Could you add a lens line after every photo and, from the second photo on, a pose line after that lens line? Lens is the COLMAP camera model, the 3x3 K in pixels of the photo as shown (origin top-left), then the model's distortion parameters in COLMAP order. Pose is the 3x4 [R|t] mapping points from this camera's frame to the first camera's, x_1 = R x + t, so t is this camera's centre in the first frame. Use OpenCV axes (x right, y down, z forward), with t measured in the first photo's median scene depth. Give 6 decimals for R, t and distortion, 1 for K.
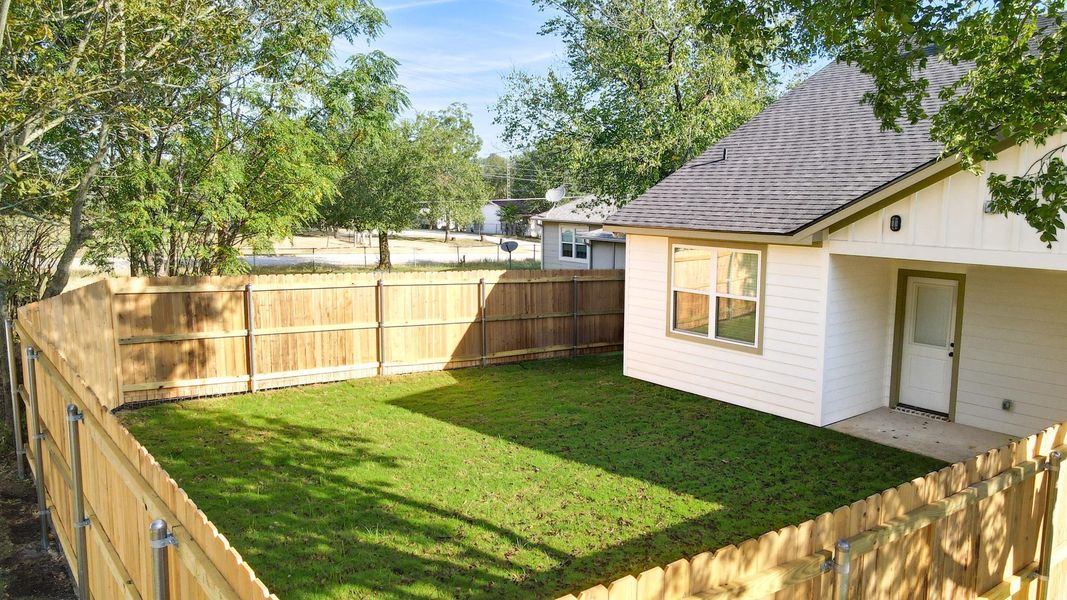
lens RADIAL K [[769.7, 0, 533.5], [0, 769.7, 300.0], [0, 0, 1]] dist [0.002578, 0.000437]
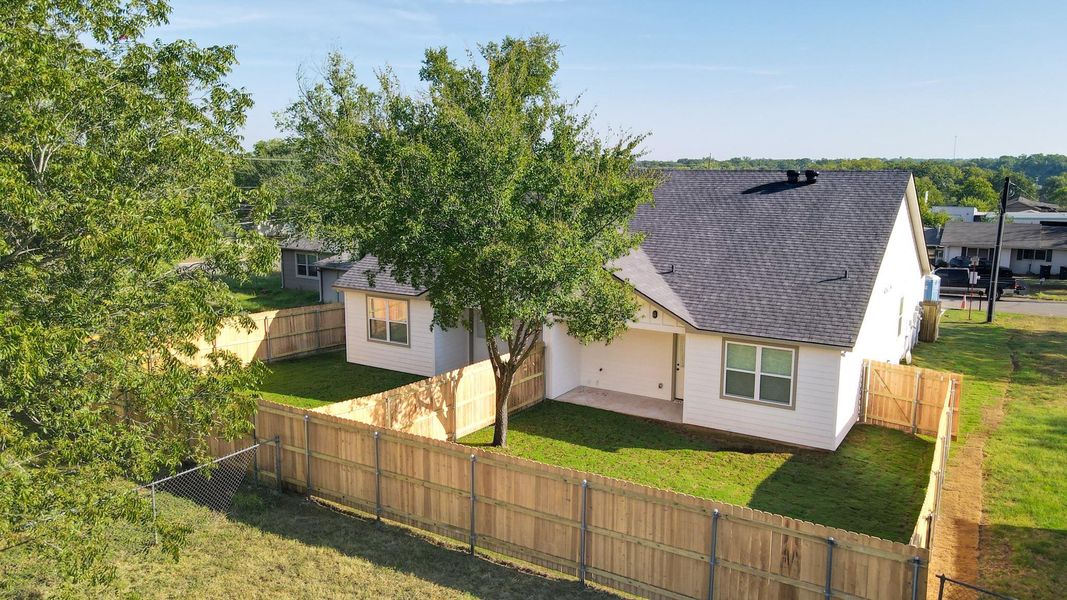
lens RADIAL K [[769.7, 0, 533.5], [0, 769.7, 300.0], [0, 0, 1]] dist [0.002578, 0.000437]
pose [[0.937728, -0.055478, 0.342912, -0.119724], [0.044239, 0.998199, 0.040517, -0.140327], [-0.344543, -0.022824, 0.938493, -1.188182]]
